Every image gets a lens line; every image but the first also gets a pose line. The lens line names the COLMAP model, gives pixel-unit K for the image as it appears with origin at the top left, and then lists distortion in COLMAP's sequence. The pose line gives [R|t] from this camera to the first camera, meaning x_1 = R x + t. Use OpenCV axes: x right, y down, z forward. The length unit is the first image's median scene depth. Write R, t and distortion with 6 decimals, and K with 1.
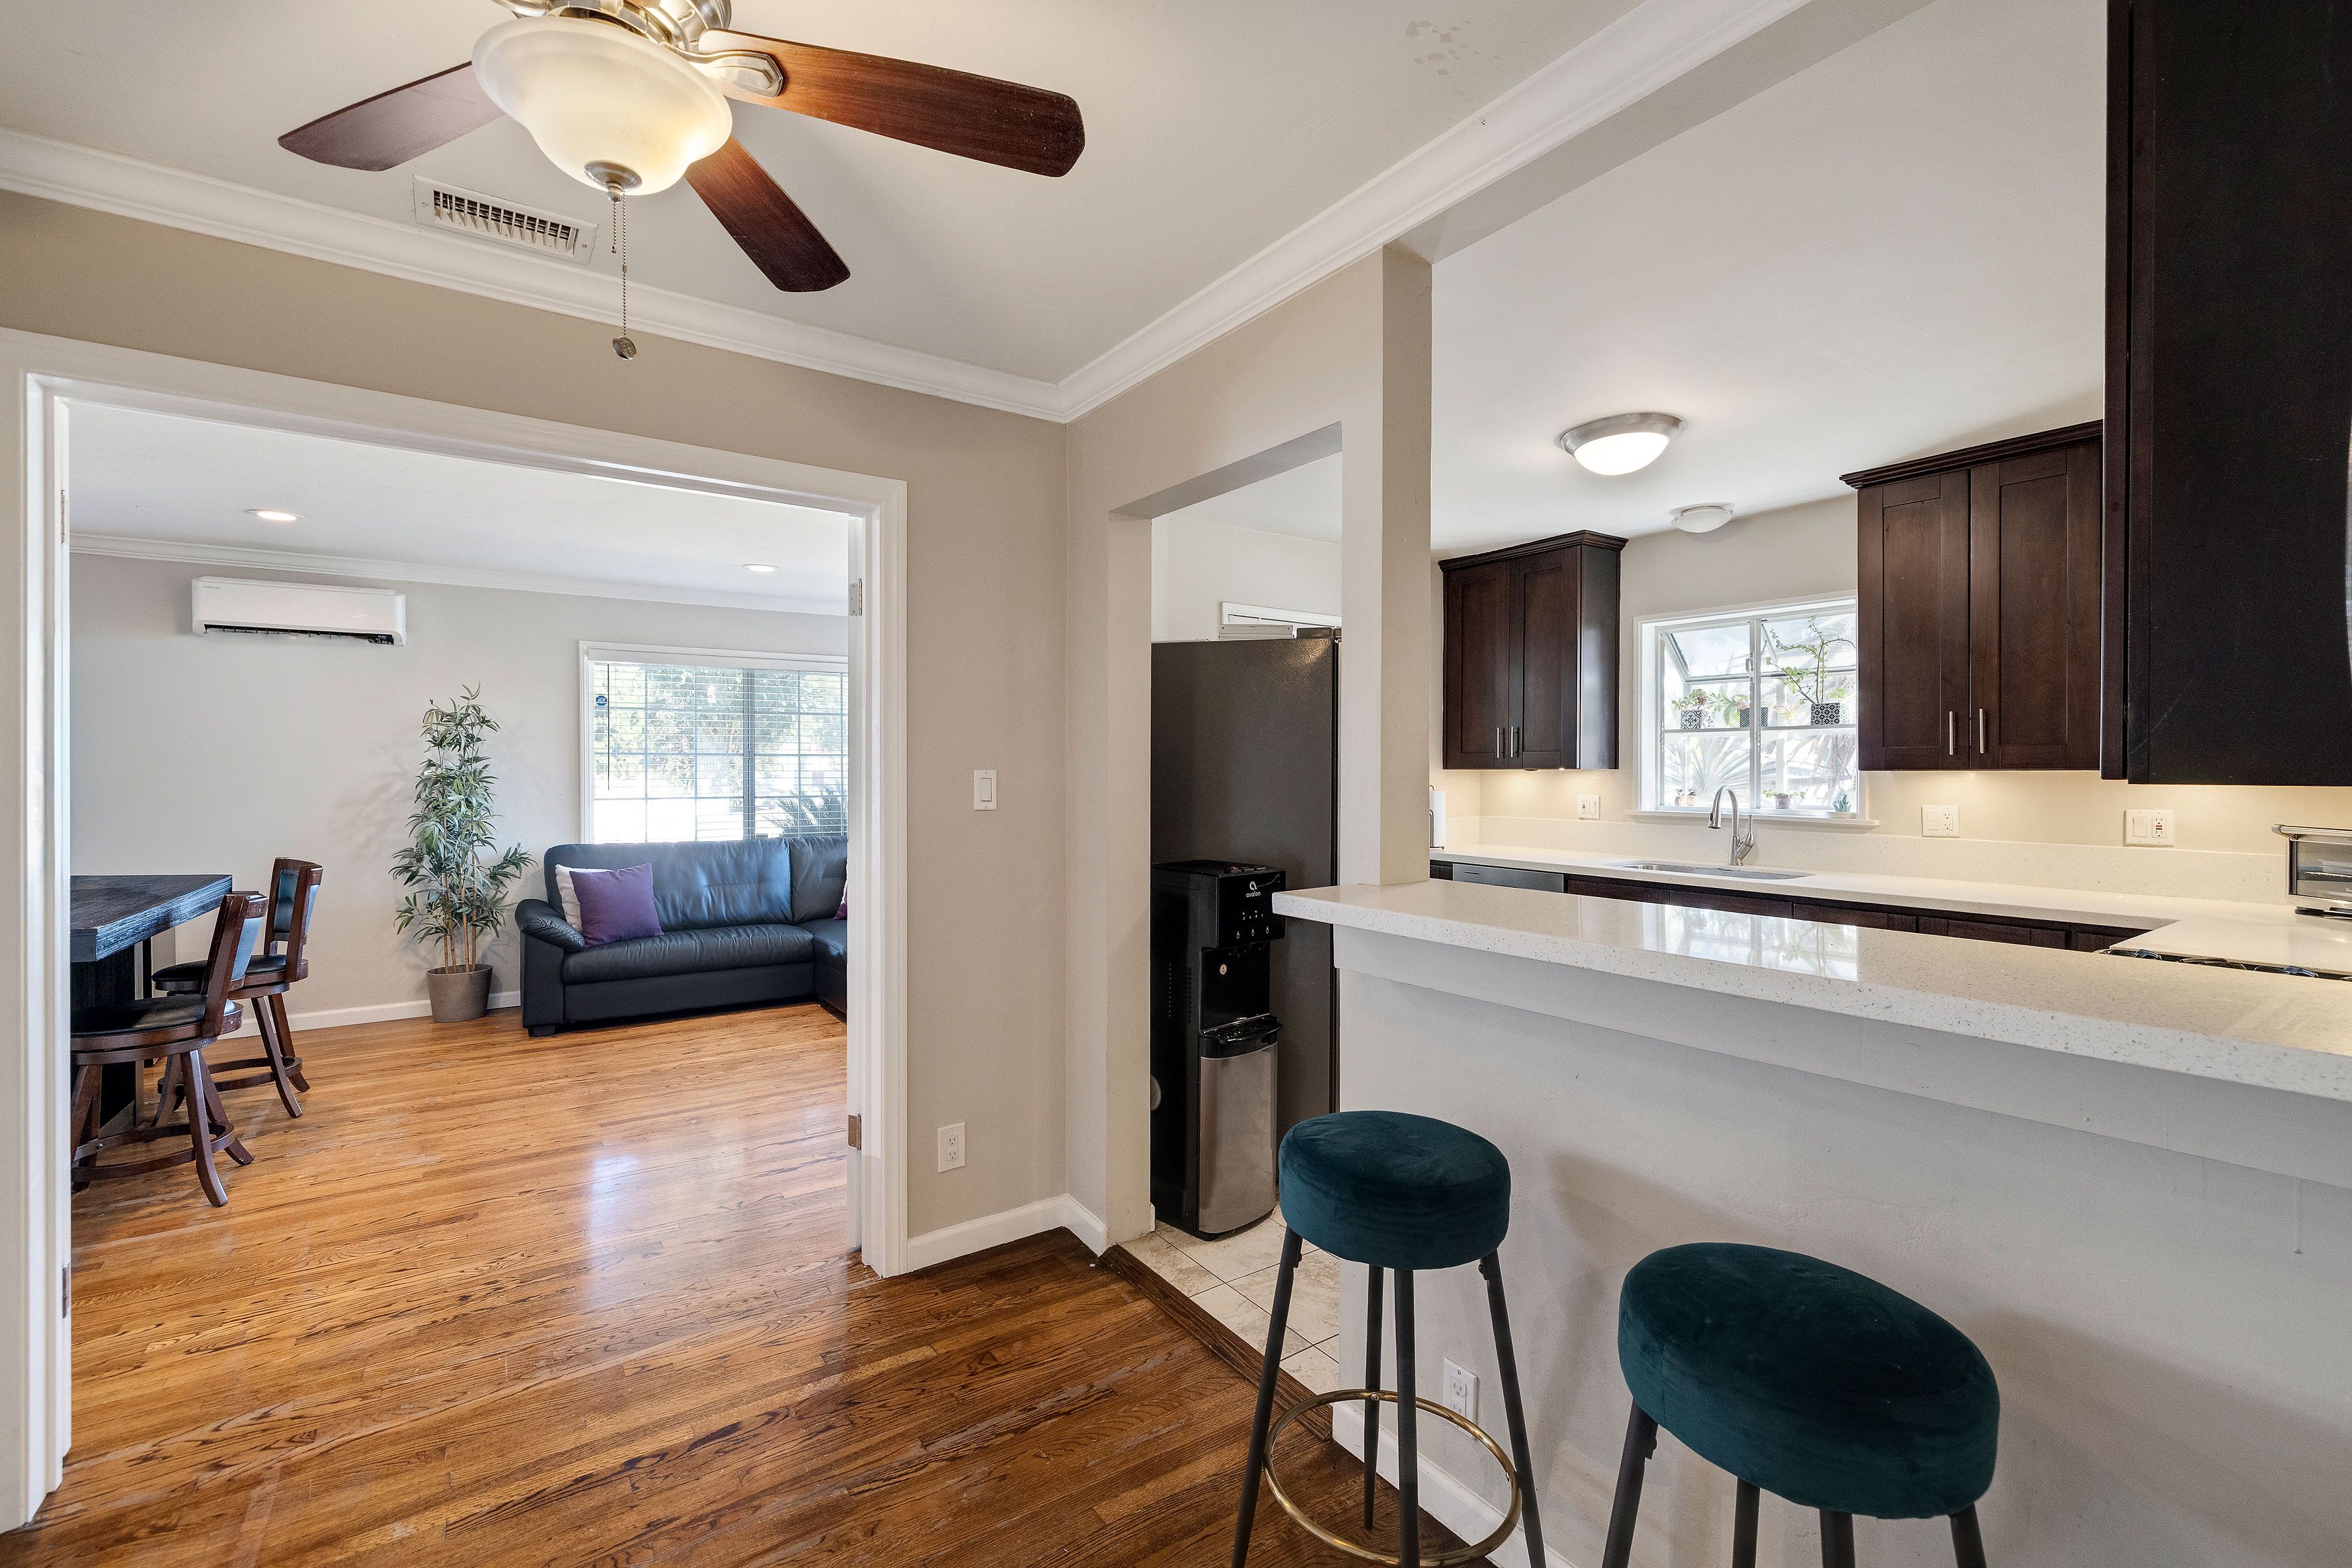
lens RADIAL K [[1023.0, 0, 1176.8], [0, 1023.0, 765.8], [0, 0, 1]] dist [-0.001973, 0.000186]
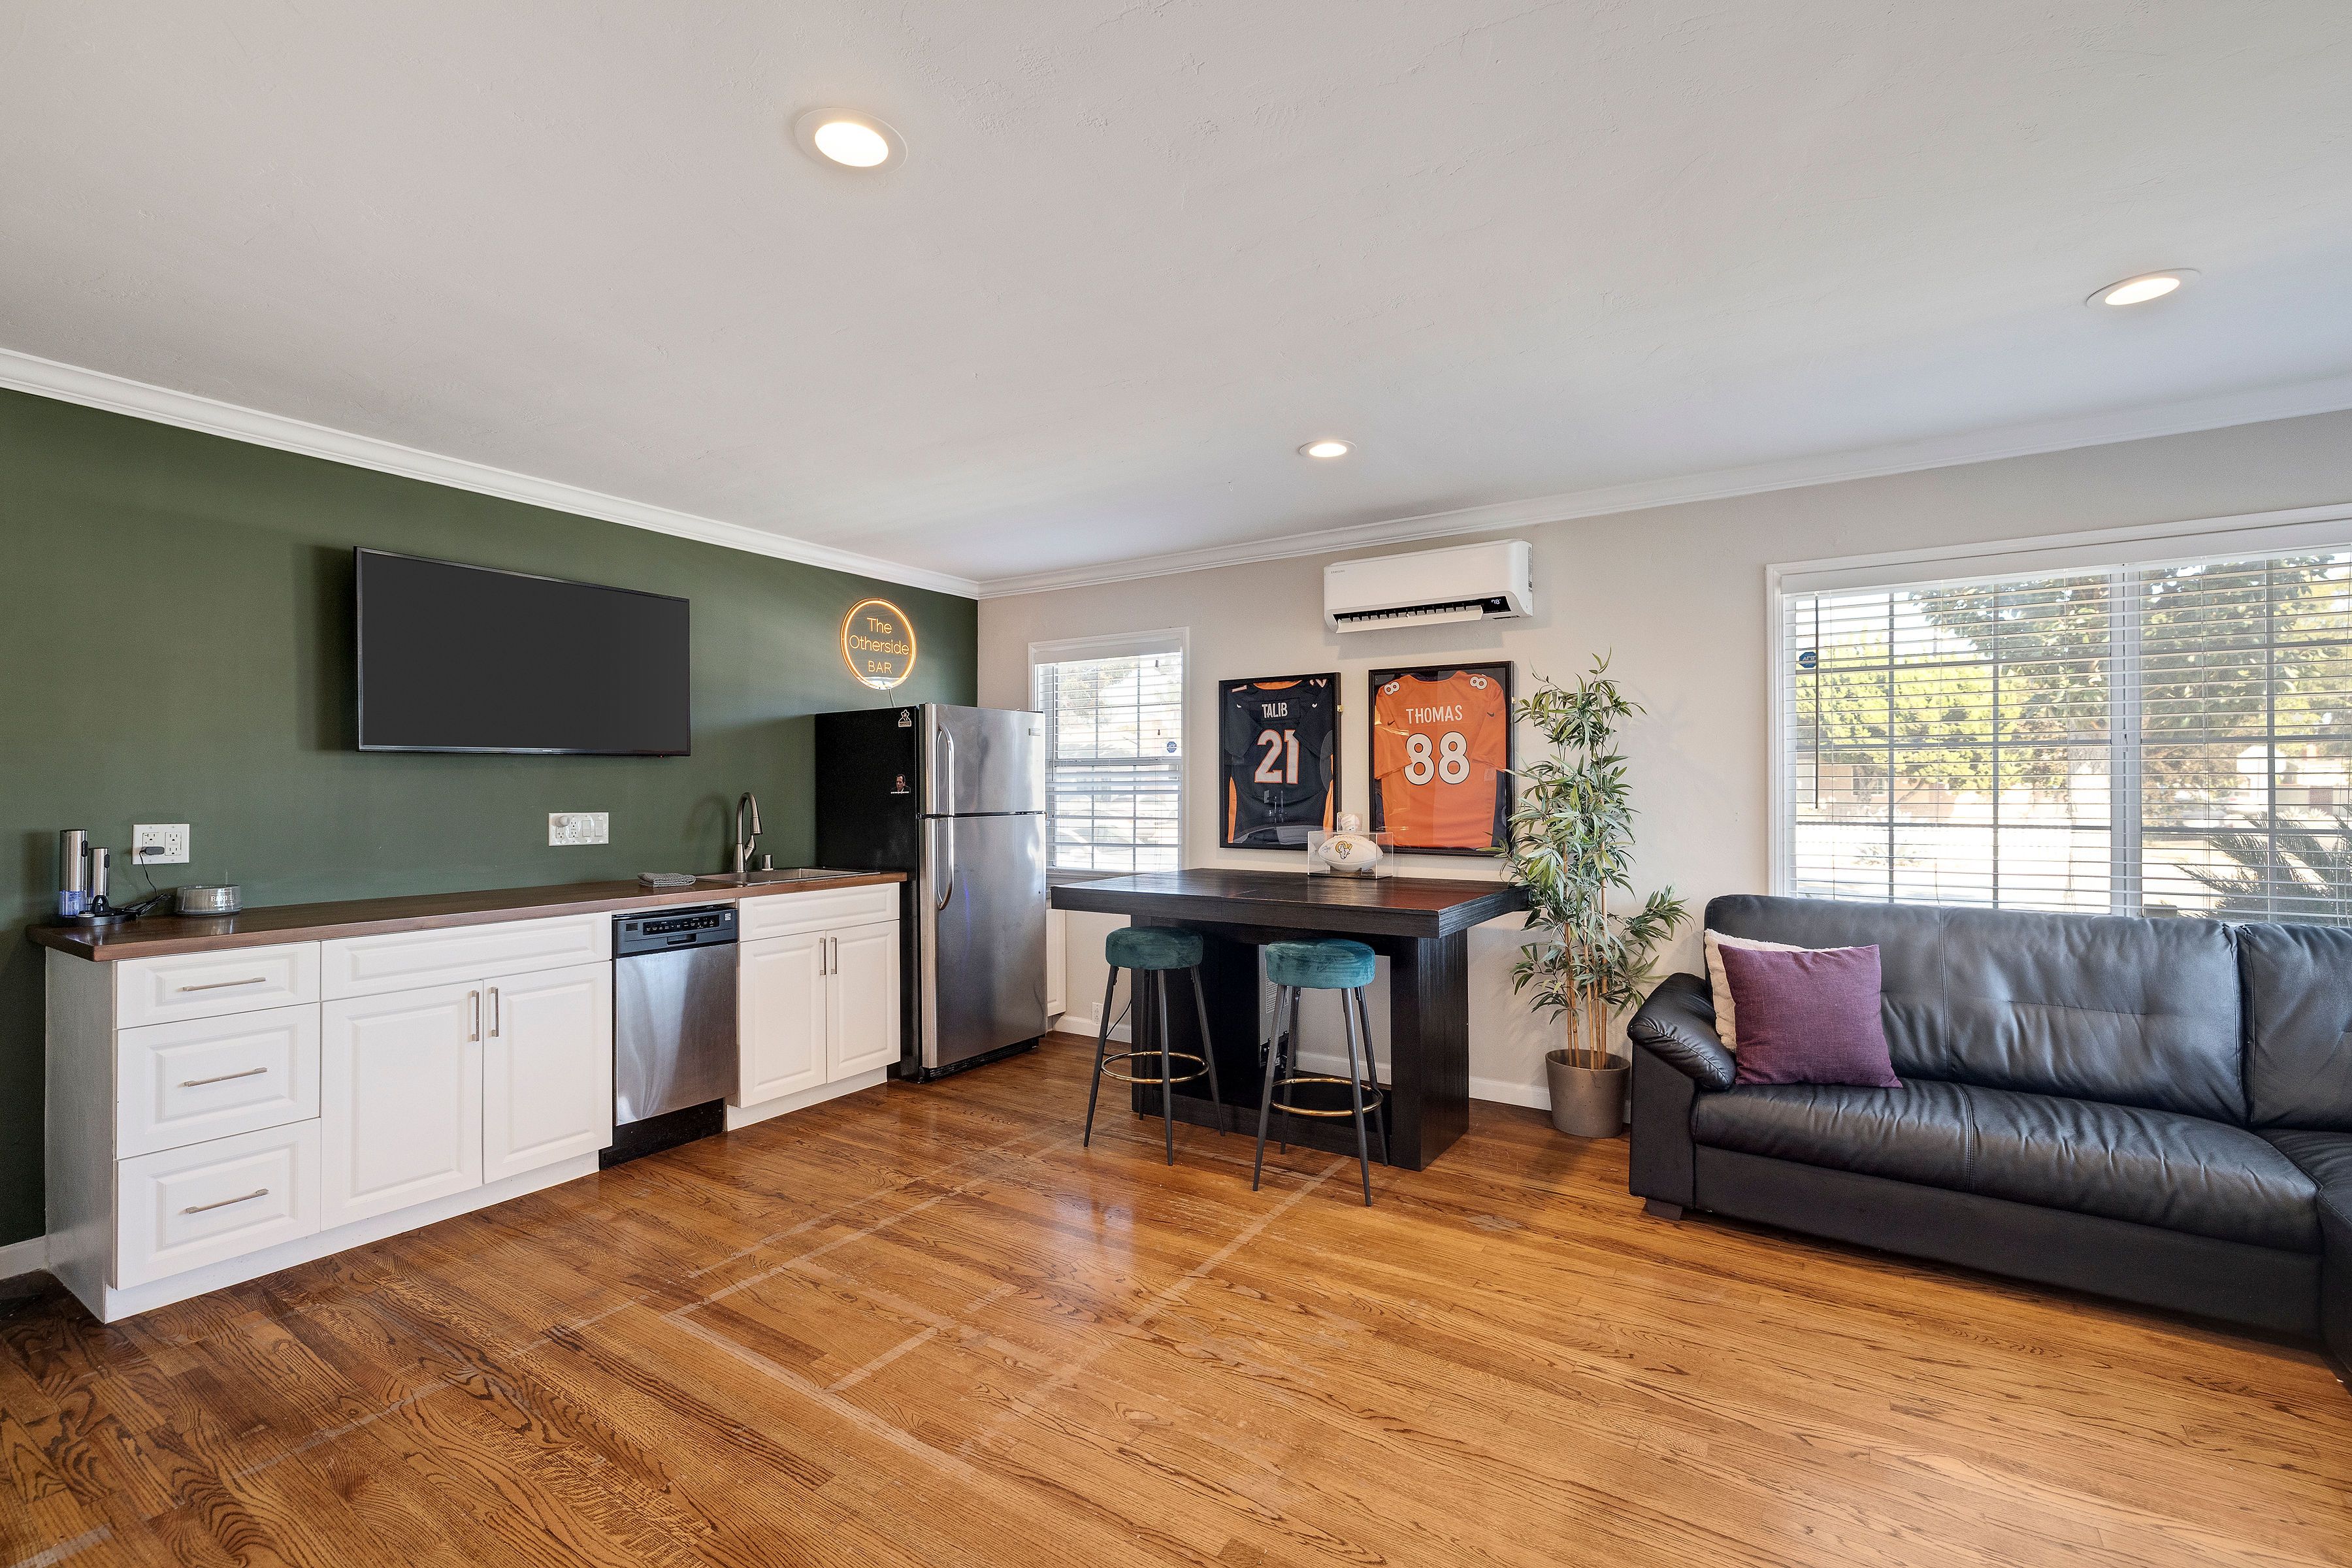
lens RADIAL K [[998.6, 0, 1163.2], [0, 998.6, 791.0], [0, 0, 1]] dist [0.001601, 0.000289]
pose [[0.367742, 0.000611, -0.929928, -0.175989], [0.004560, 0.999987, 0.002460, 0.012374], [0.929917, -0.005145, 0.367734, 0.489593]]
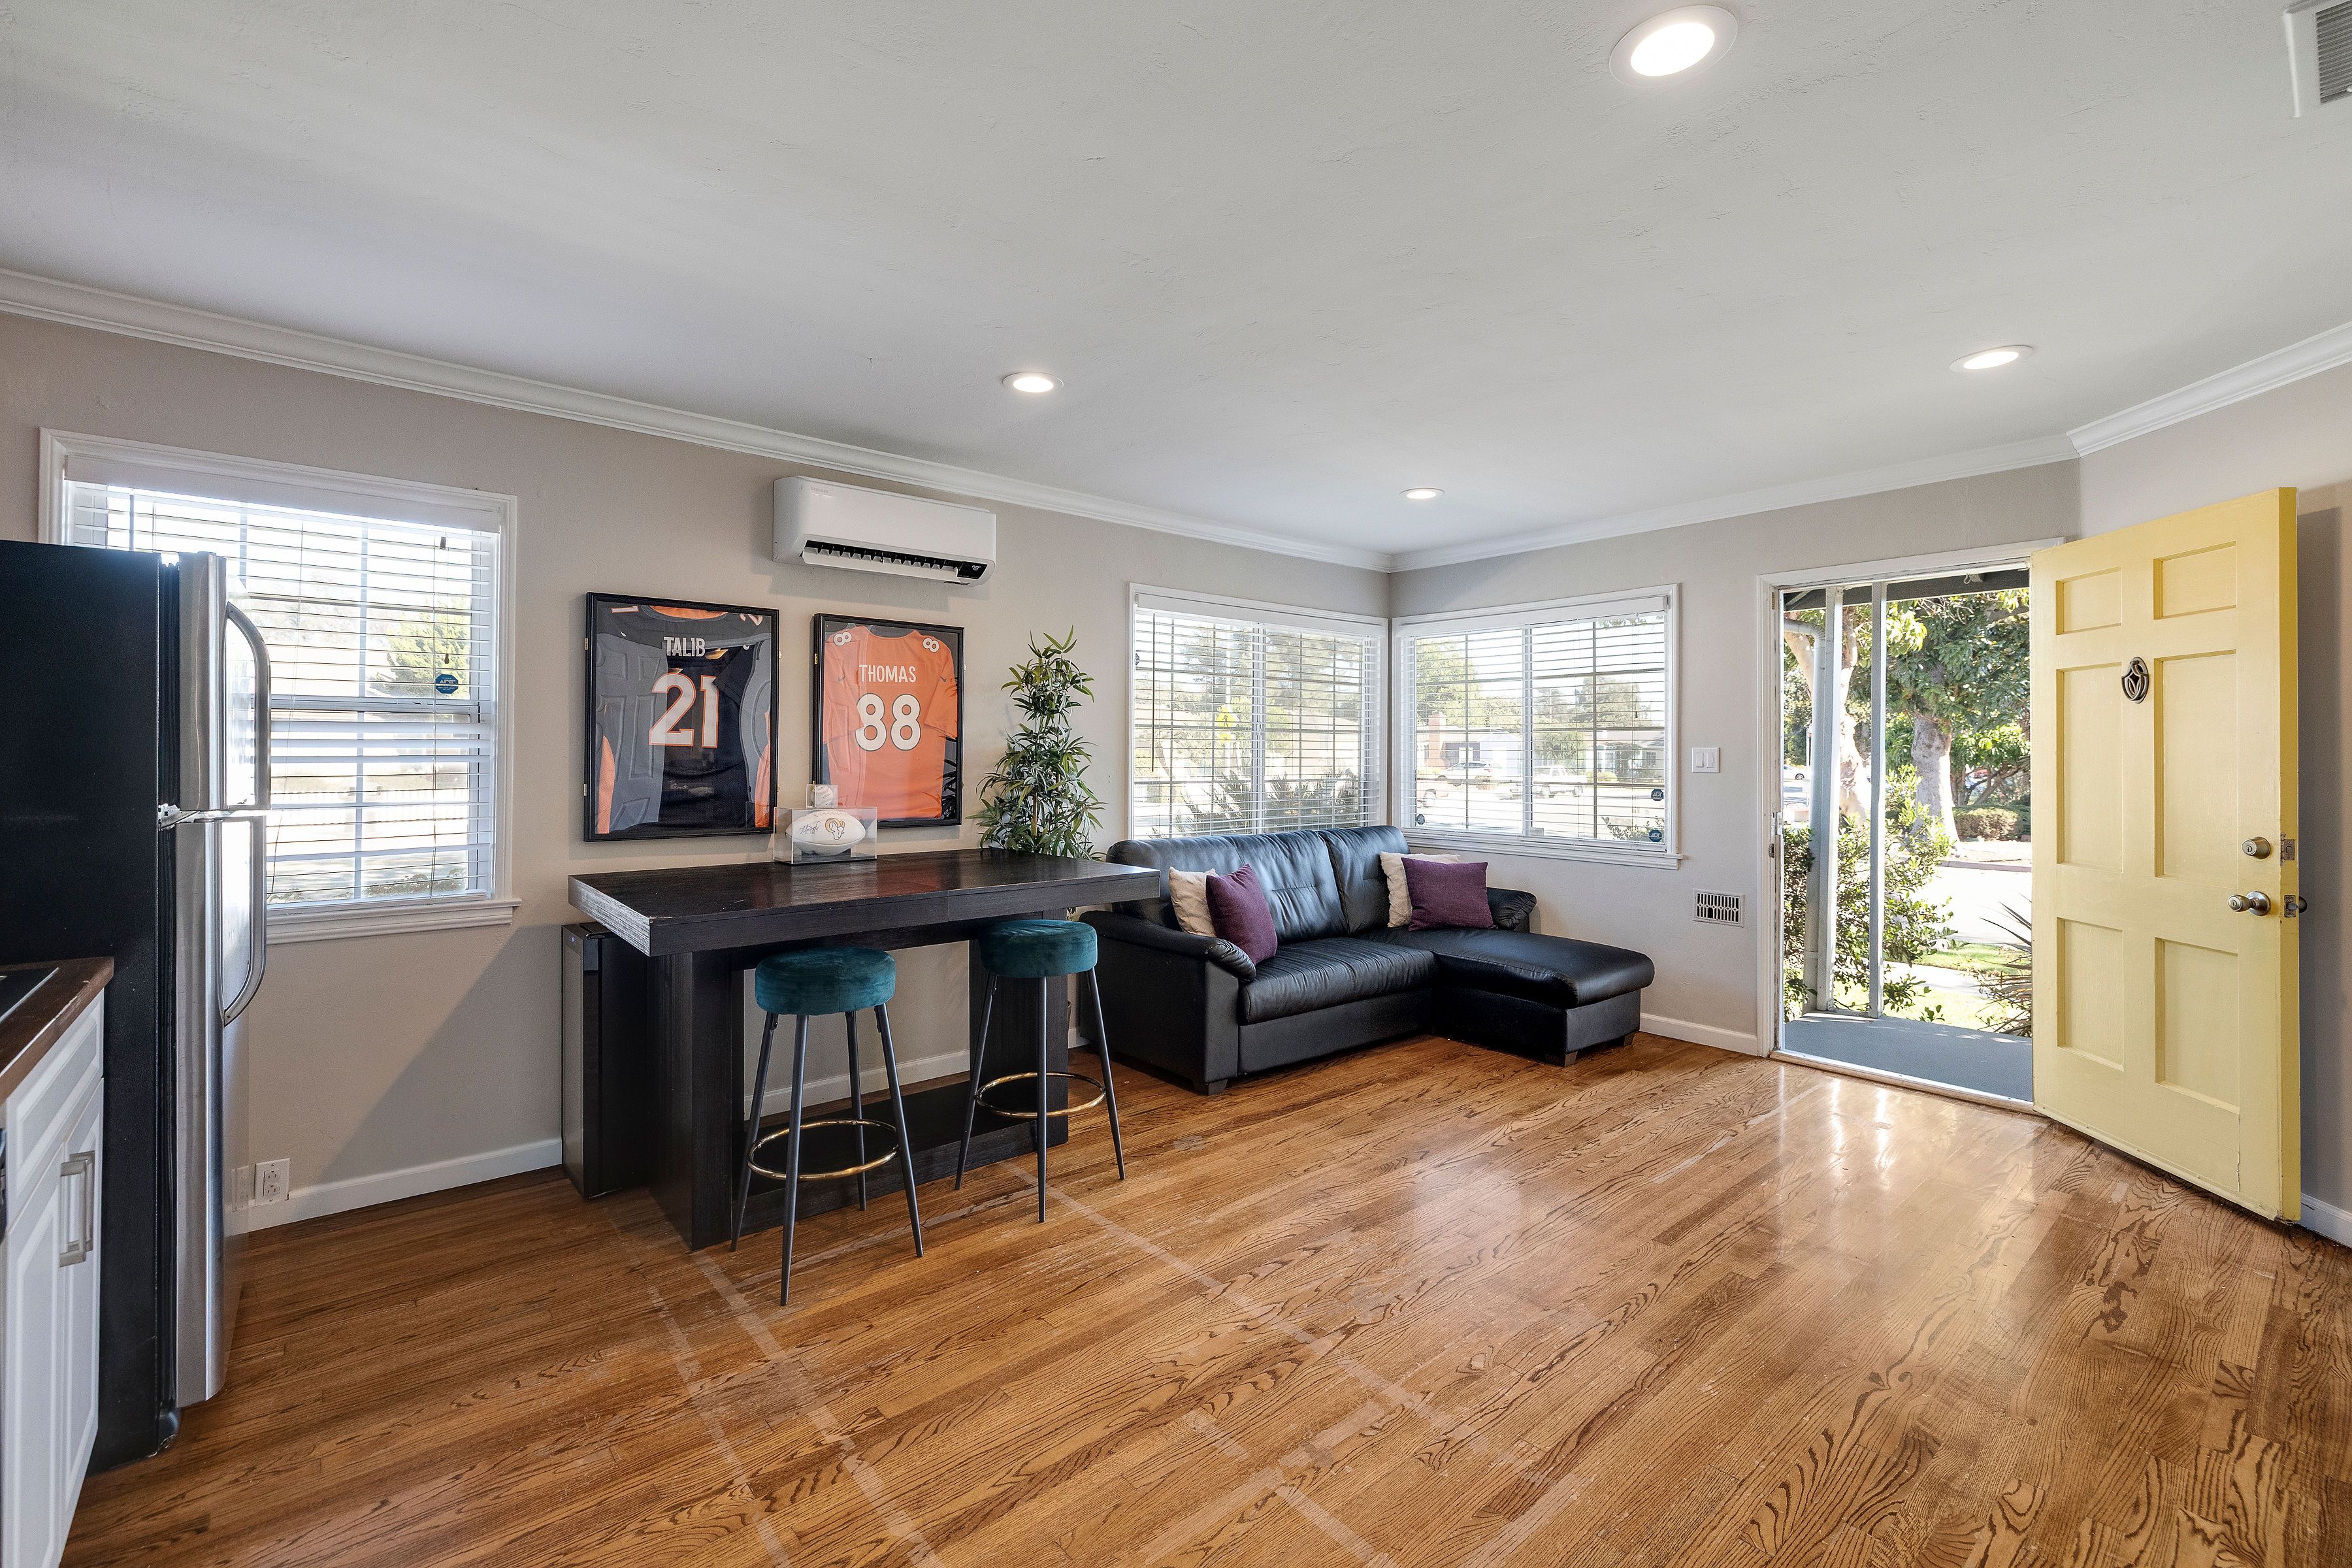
lens RADIAL K [[1031.7, 0, 1167.8], [0, 1031.7, 748.2], [0, 0, 1]] dist [-0.000718, -0.000257]
pose [[0.996452, 0.002878, 0.084110, -0.682785], [-0.002398, 0.999980, -0.005809, 0.012272], [-0.084125, 0.005586, 0.996440, 0.227937]]
